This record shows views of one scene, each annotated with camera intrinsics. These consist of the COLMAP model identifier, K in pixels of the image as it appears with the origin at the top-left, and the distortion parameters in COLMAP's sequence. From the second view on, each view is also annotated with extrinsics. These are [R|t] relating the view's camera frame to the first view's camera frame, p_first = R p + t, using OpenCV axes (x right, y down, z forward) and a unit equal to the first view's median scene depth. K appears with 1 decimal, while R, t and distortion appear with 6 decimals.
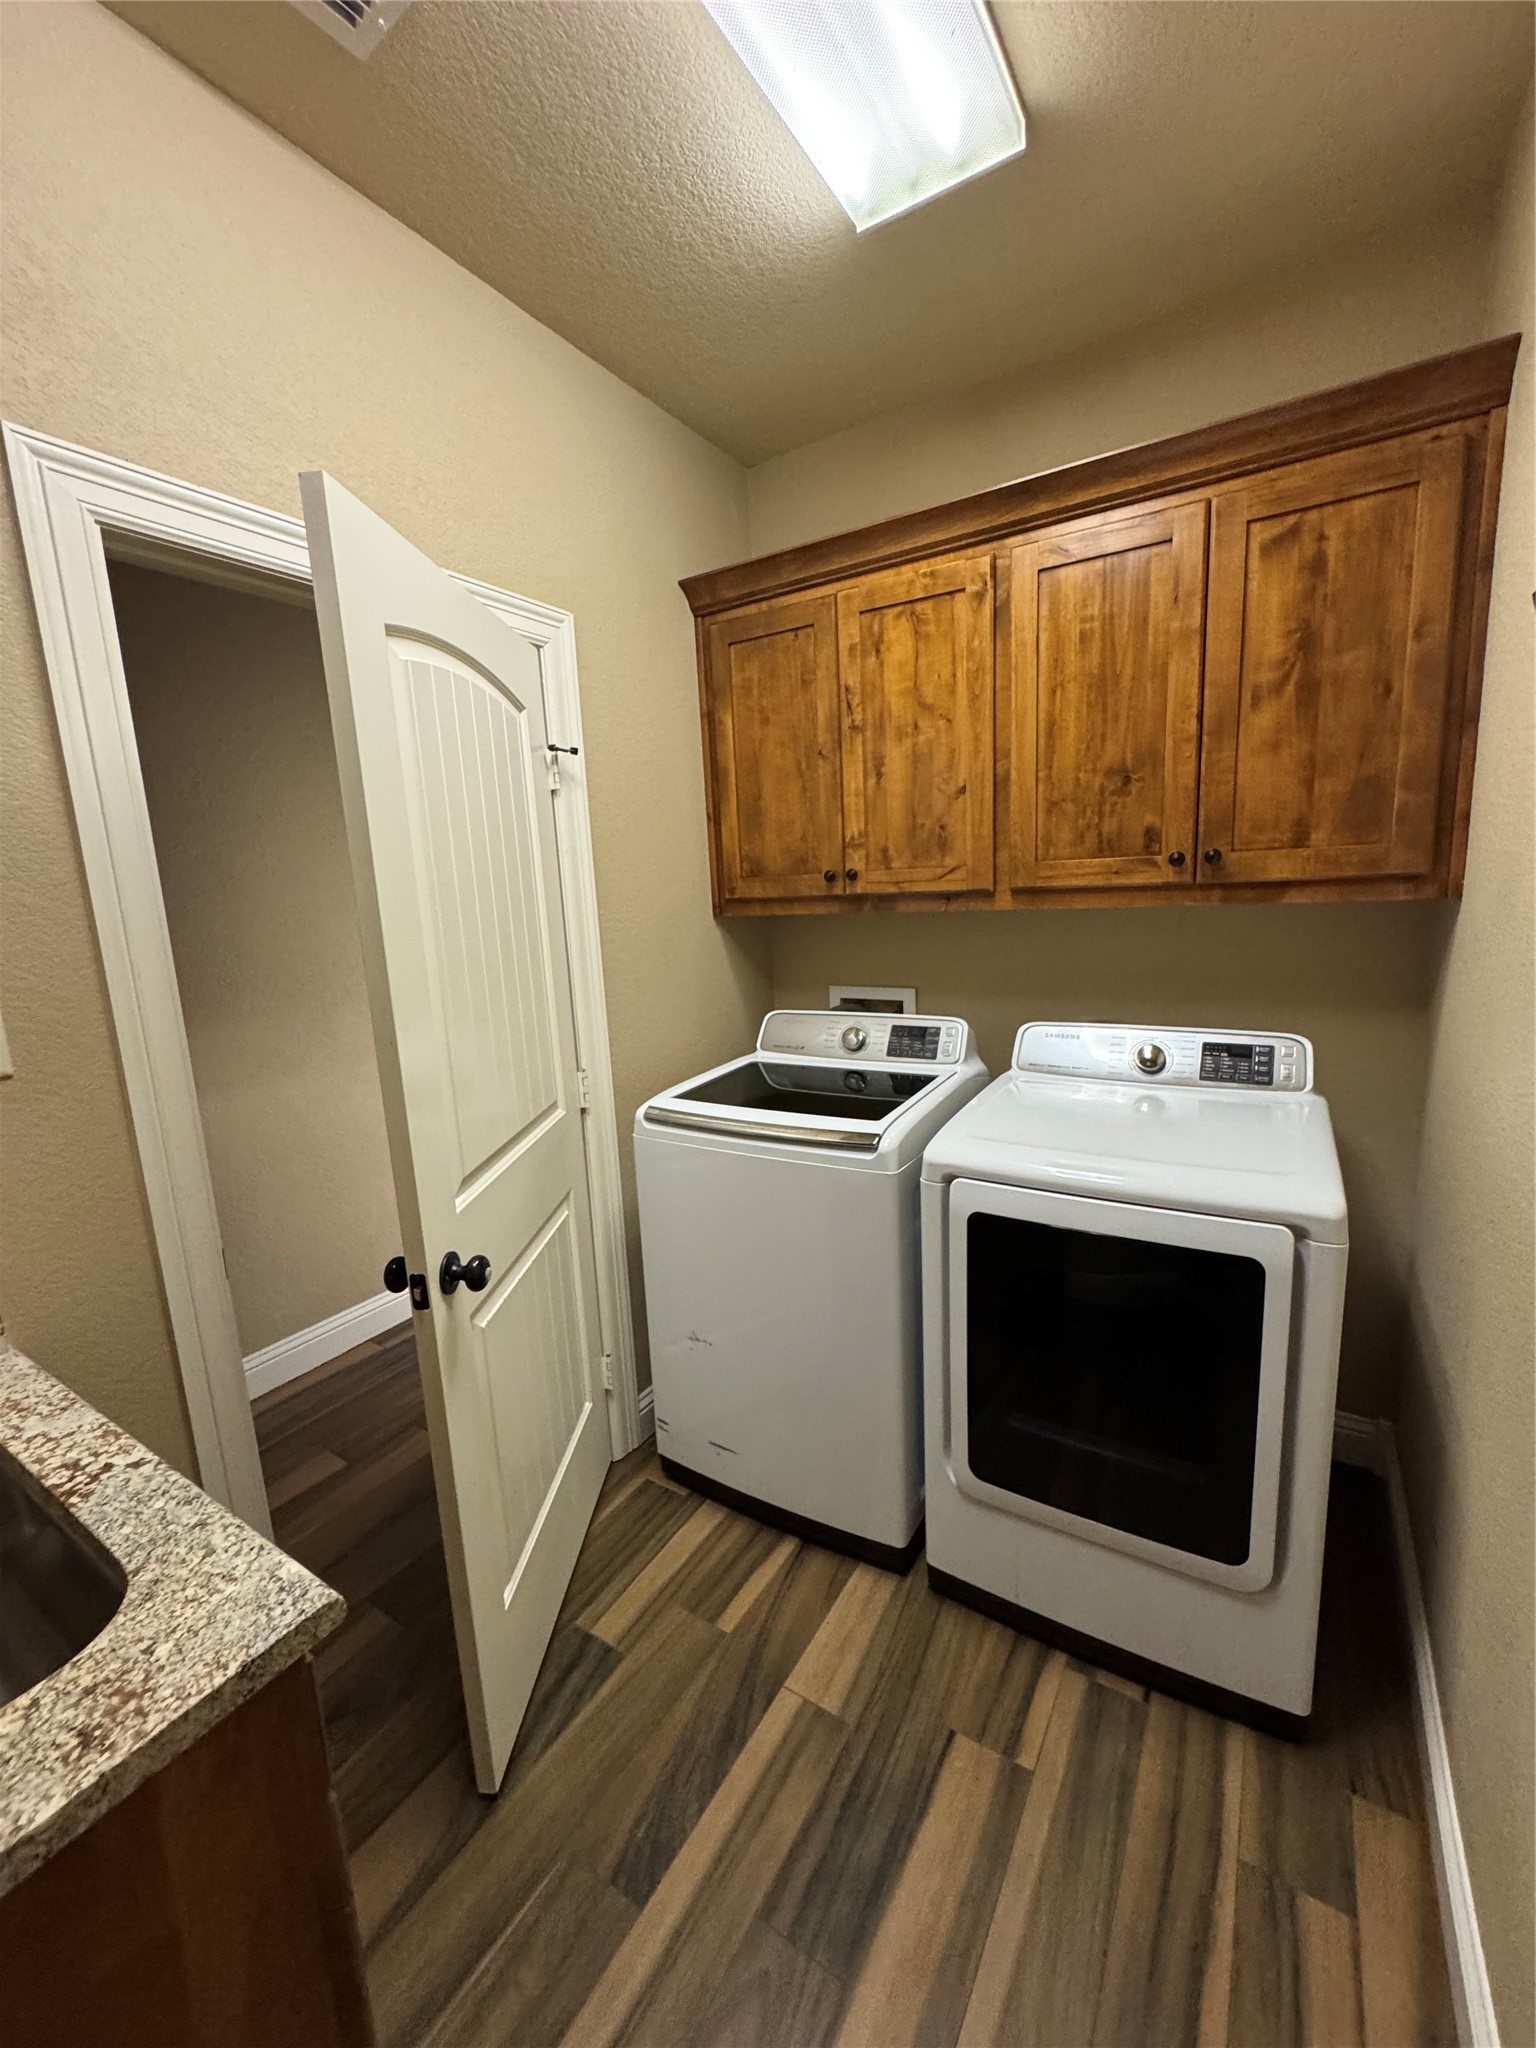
lens RADIAL K [[820.2, 0, 770.8], [0, 820.2, 1027.2], [0, 0, 1]] dist [-0.005677, 0.001145]
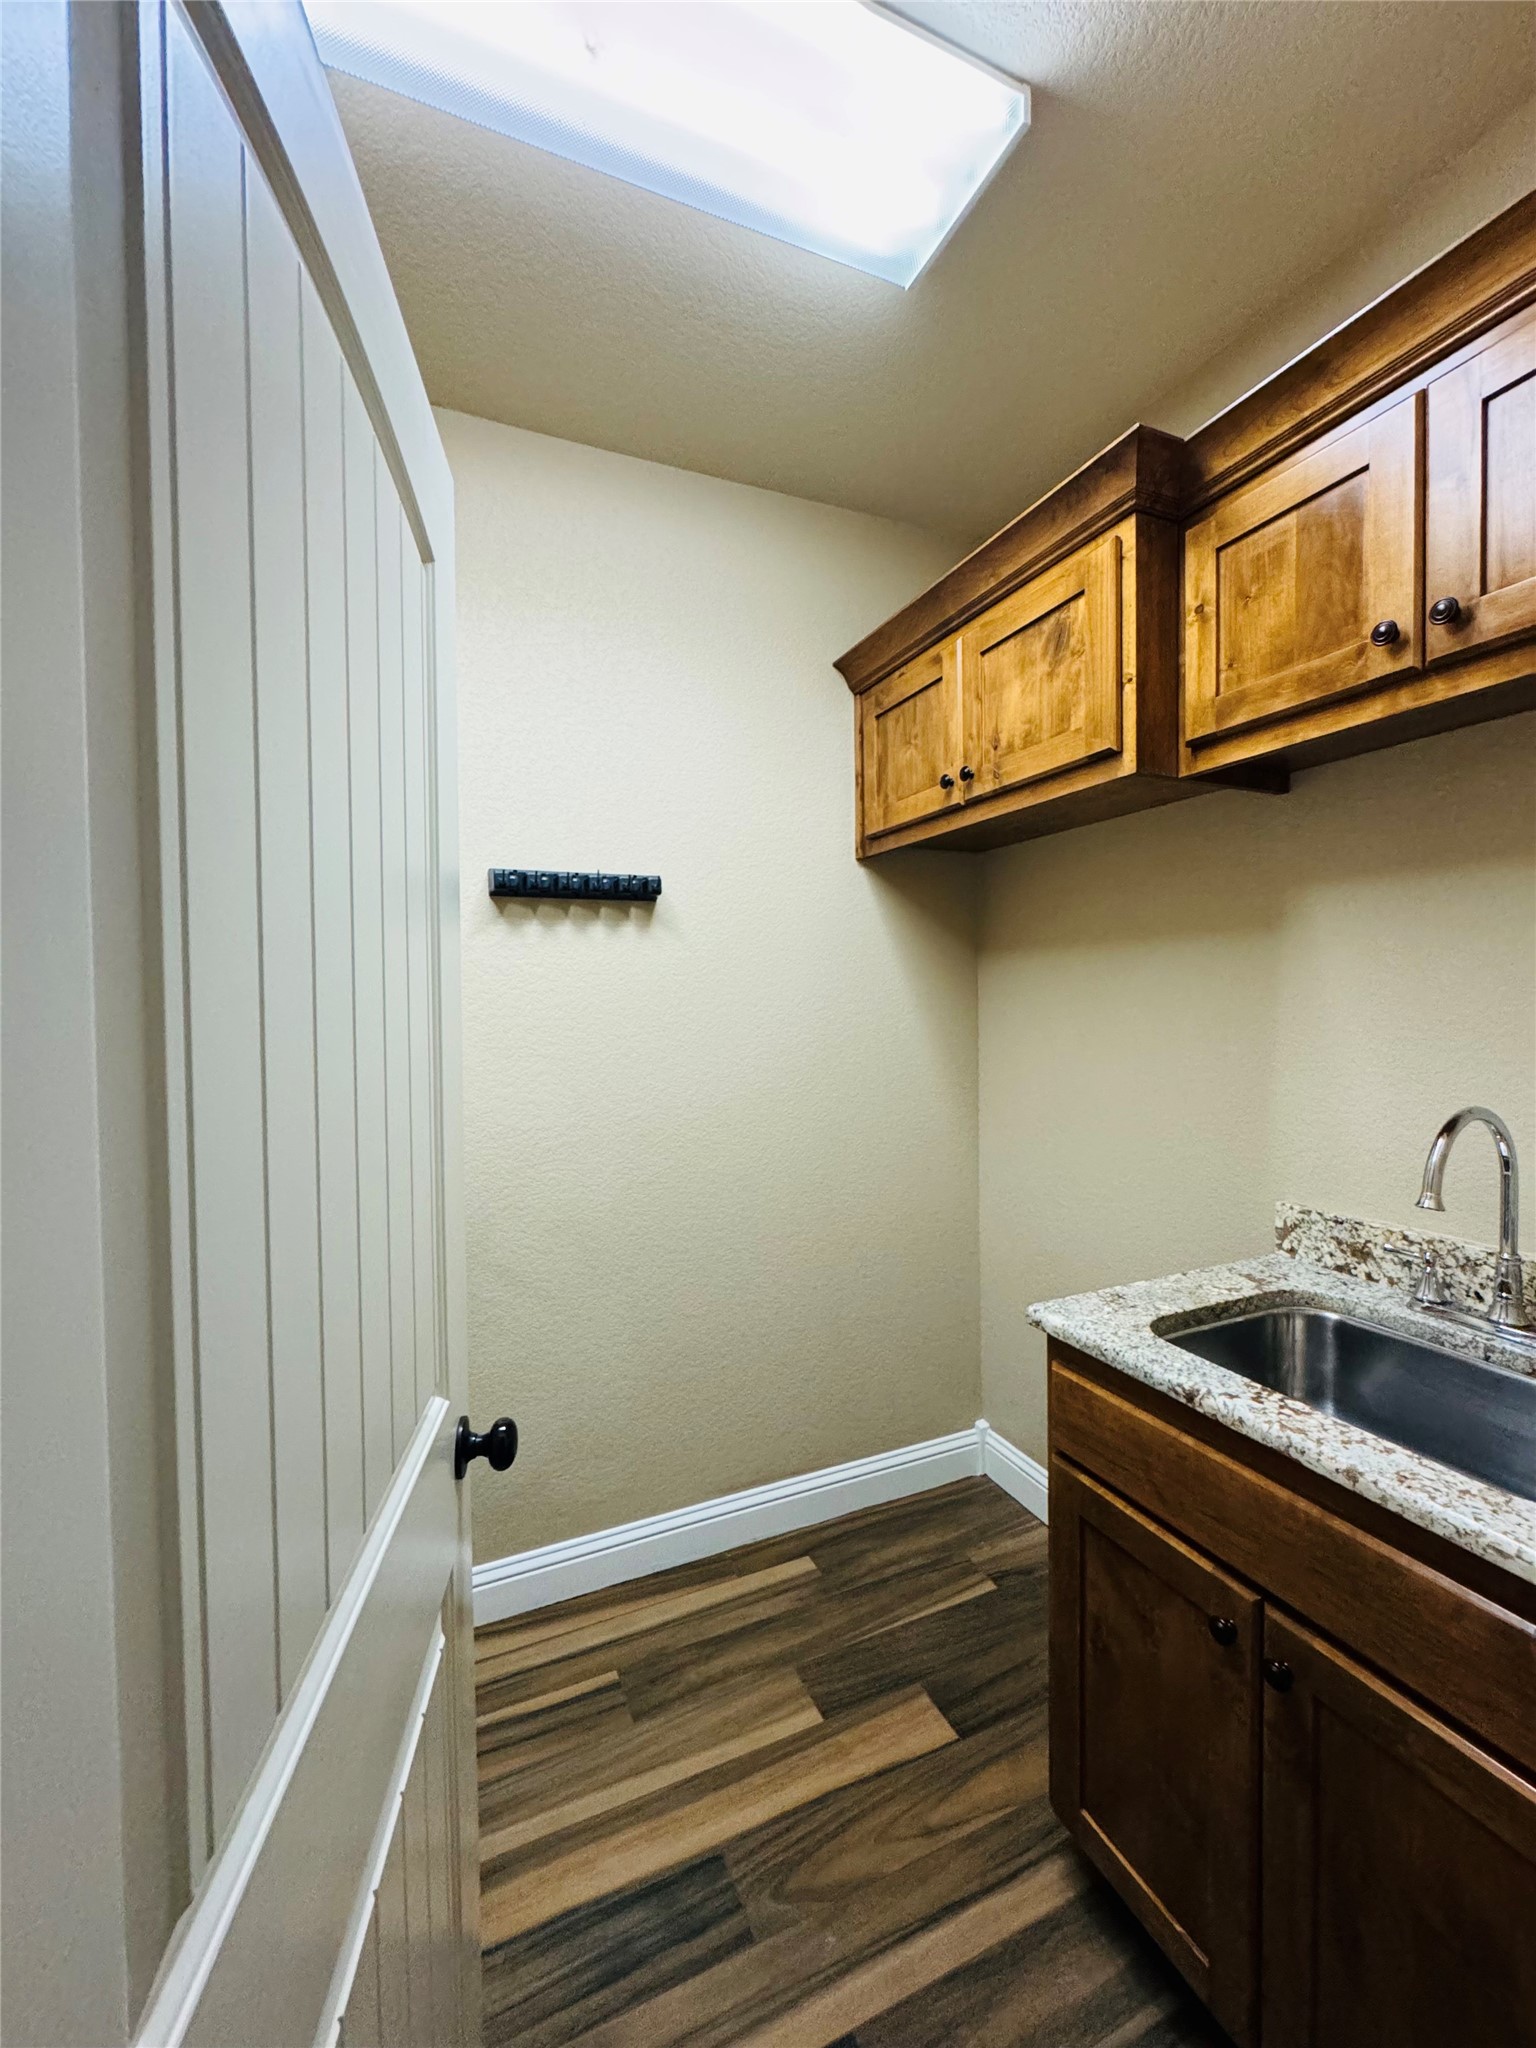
lens RADIAL K [[820.2, 0, 770.7], [0, 820.2, 1020.9], [0, 0, 1]] dist [-0.005677, 0.001145]
pose [[-0.824701, 0.039964, 0.564156, -0.661920], [0.144347, 0.979338, 0.141636, -0.192028], [-0.546839, 0.198241, -0.813430, 1.606904]]
